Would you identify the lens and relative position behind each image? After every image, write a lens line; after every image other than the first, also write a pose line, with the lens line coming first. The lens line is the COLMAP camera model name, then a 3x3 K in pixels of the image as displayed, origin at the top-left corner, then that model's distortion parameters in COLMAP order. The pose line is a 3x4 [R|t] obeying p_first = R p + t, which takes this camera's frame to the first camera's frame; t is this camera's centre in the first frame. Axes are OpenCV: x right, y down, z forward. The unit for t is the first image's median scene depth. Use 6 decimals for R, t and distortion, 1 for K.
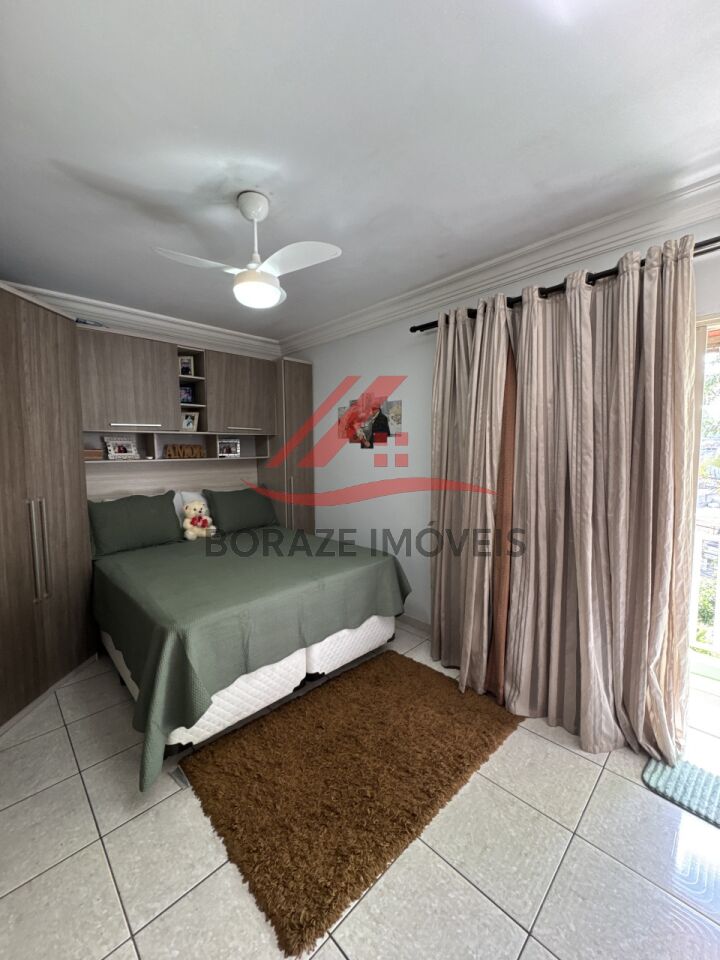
lens RADIAL K [[382.9, 0, 361.8], [0, 382.9, 475.6], [0, 0, 1]] dist [-0.002240, 0.000125]
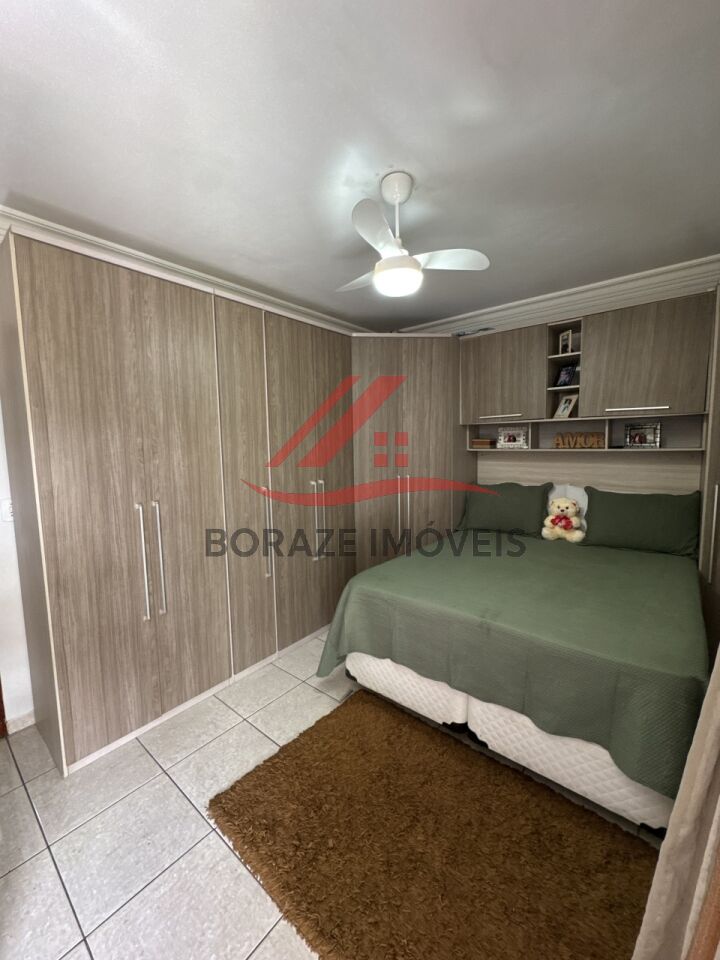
lens RADIAL K [[382.9, 0, 361.9], [0, 382.9, 477.4], [0, 0, 1]] dist [-0.002240, 0.000125]
pose [[0.102403, 0.104055, -0.989286, 0.530834], [-0.048032, 0.993871, 0.099565, -0.062396], [0.993583, 0.037321, 0.106774, 0.620705]]
